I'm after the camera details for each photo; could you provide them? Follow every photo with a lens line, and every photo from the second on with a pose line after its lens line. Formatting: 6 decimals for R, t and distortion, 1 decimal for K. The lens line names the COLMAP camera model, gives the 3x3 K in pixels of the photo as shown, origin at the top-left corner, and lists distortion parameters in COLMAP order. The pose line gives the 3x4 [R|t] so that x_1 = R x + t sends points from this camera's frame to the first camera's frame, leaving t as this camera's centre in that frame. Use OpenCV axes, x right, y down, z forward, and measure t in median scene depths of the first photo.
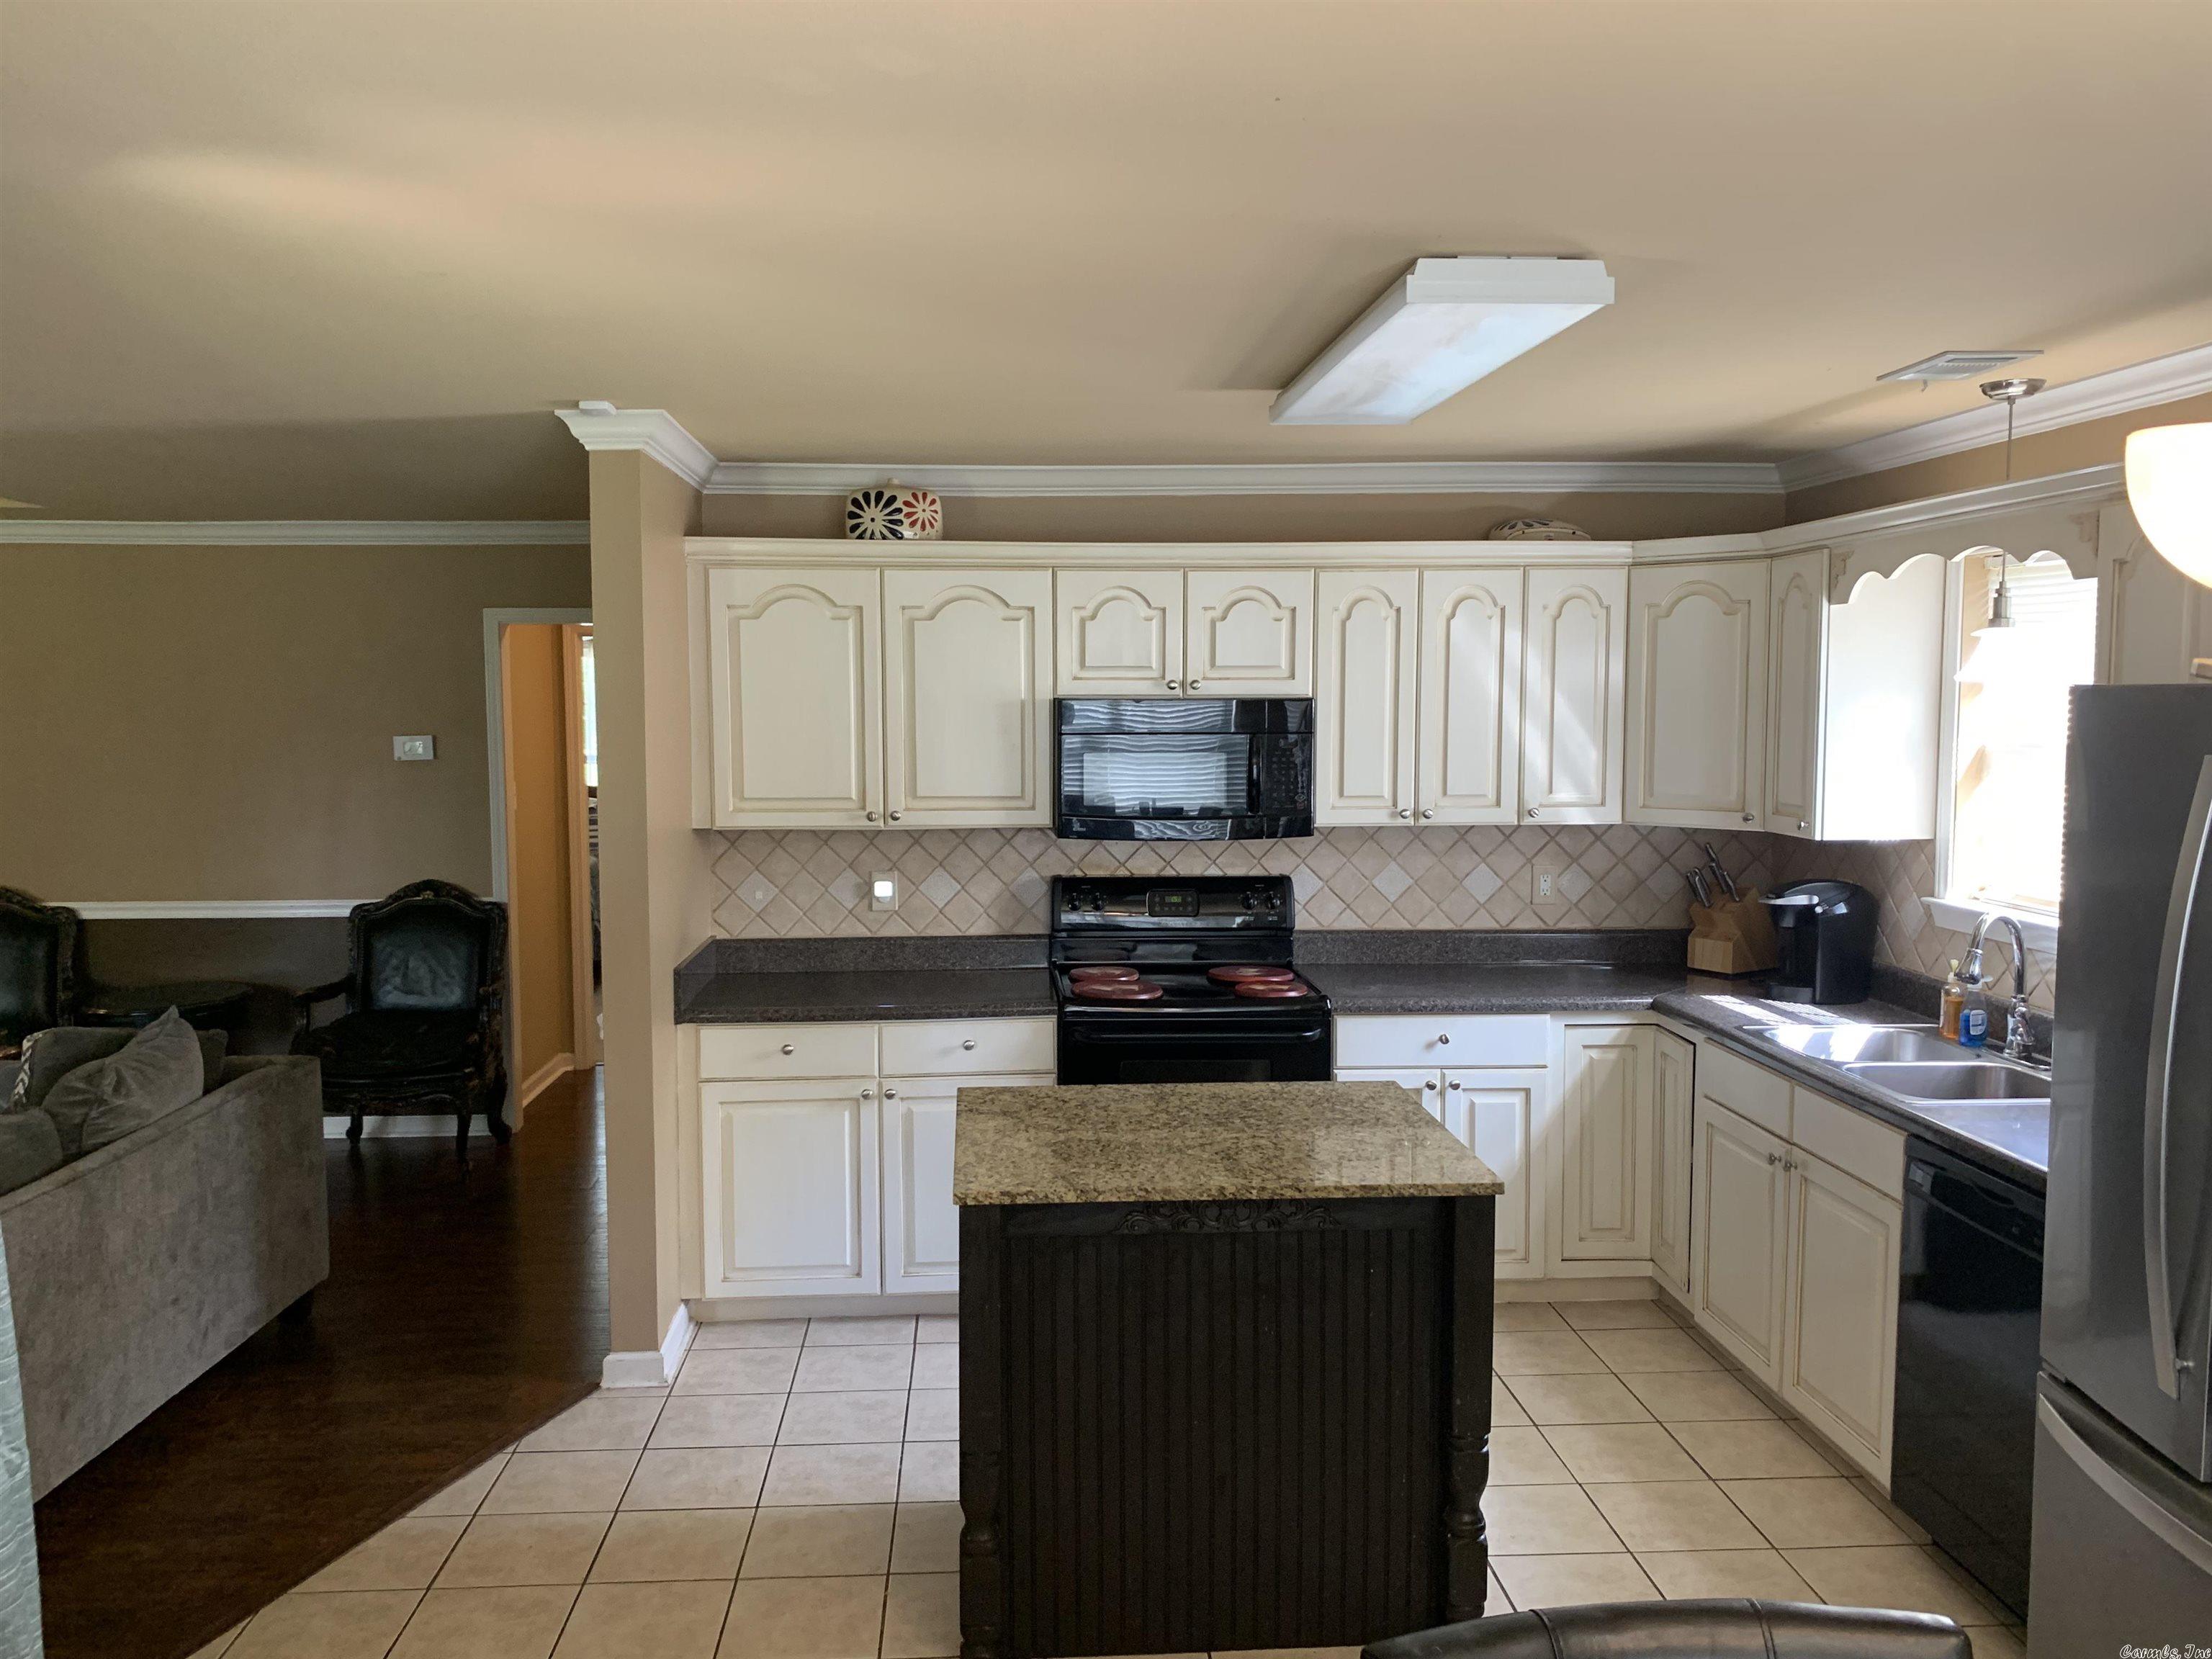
lens RADIAL K [[1688.1, 0, 1080.1], [0, 1688.1, 817.8], [0, 0, 1]] dist [0.077536, -0.226260]
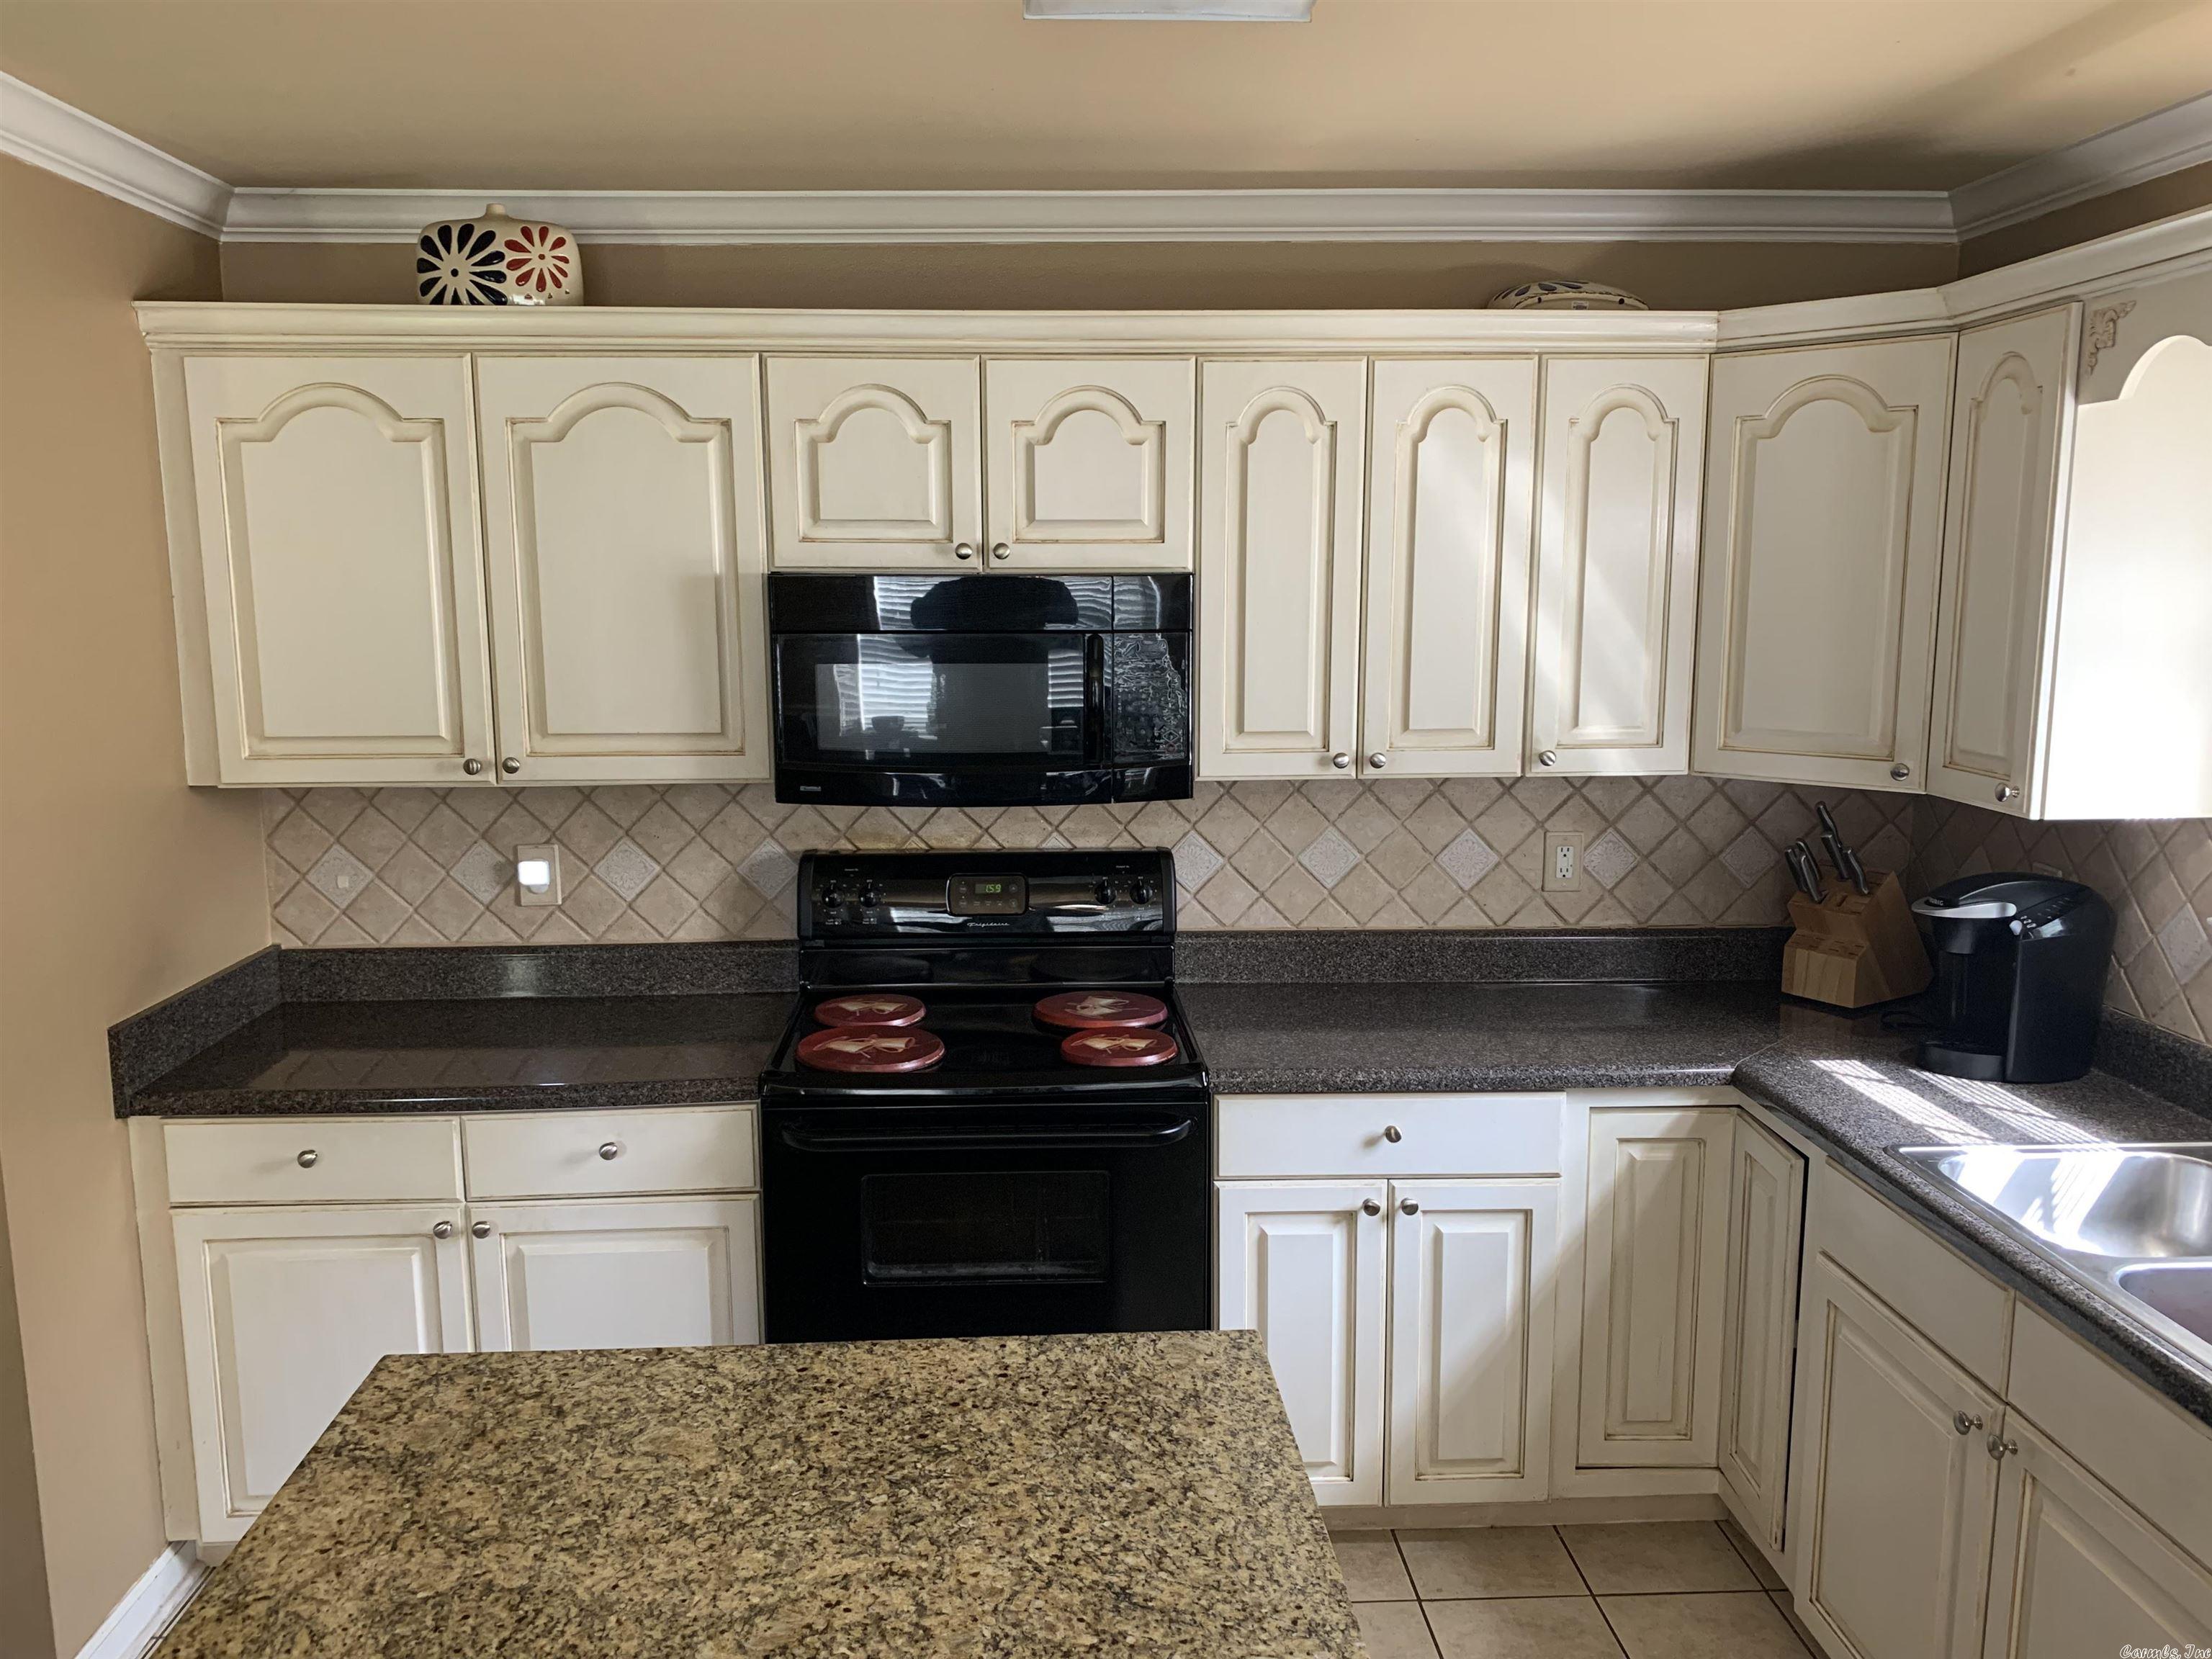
lens RADIAL K [[1695.1, 0, 1106.0], [0, 1695.1, 829.5], [0, 0, 1]] dist [0.006377, -0.004648]
pose [[0.999999, -0.001256, -0.000577, 0.107171], [0.001298, 0.996708, 0.081060, -0.027795], [0.000474, -0.081060, 0.996709, 0.382899]]
